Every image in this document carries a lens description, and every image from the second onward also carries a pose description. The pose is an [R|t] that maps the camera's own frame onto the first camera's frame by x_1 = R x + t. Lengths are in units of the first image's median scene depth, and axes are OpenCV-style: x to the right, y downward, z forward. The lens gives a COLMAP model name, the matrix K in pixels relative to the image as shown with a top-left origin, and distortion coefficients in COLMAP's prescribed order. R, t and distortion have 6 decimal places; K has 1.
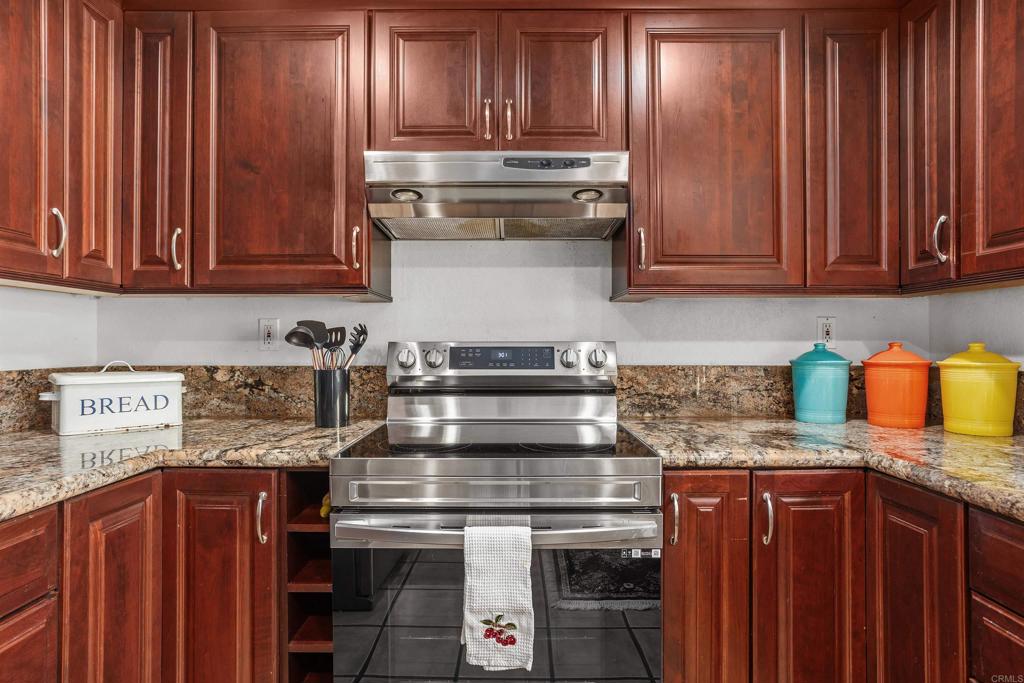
lens RADIAL K [[553.3, 0, 516.6], [0, 553.3, 344.2], [0, 0, 1]] dist [-0.024590, 0.001953]
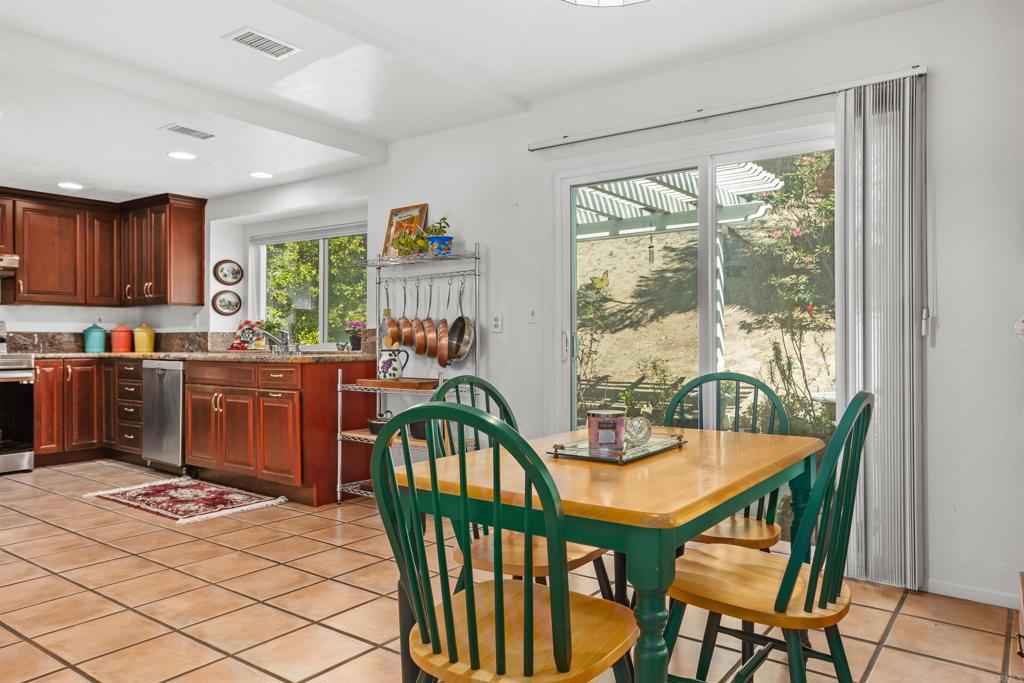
lens RADIAL K [[713.9, 0, 512.0], [0, 713.9, 341.5], [0, 0, 1]] dist [0.008769, 0.004614]
pose [[0.607562, -0.001594, 0.794271, -1.121115], [0.004155, 0.999991, -0.001172, 0.110045], [-0.794261, 0.004012, 0.607563, -3.101506]]
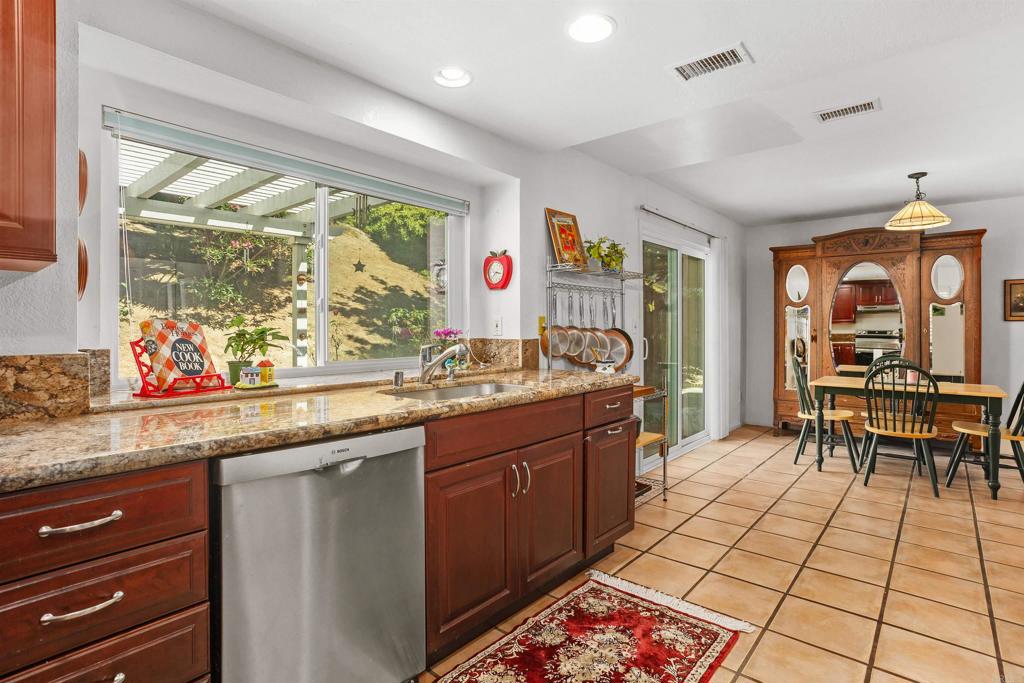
lens RADIAL K [[492.9, 0, 526.4], [0, 492.9, 328.2], [0, 0, 1]] dist [-0.020412, 0.000506]
pose [[-0.747104, -0.002061, 0.664704, -0.255434], [0.002942, 0.999975, 0.006406, 0.001566], [-0.664700, 0.006741, -0.747080, 0.540643]]
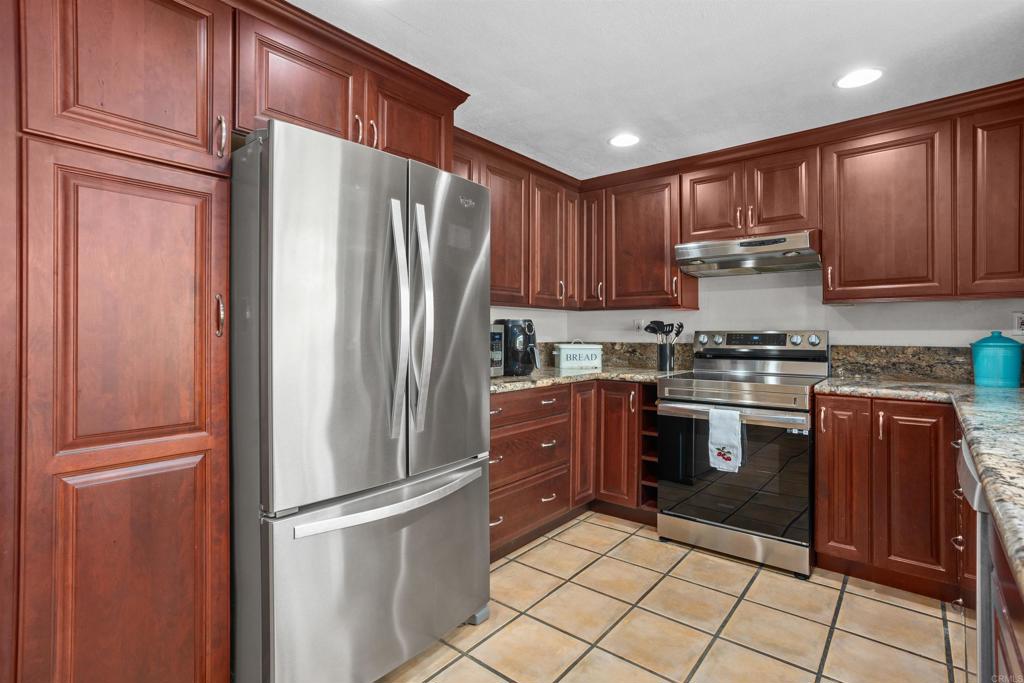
lens RADIAL K [[497.7, 0, 509.6], [0, 497.7, 329.5], [0, 0, 1]] dist [-0.043345, 0.027478]
pose [[0.760777, -0.003648, -0.649004, 0.461625], [-0.000489, 0.999981, -0.006195, 0.002219], [0.649014, 0.005030, 0.760760, -0.863774]]
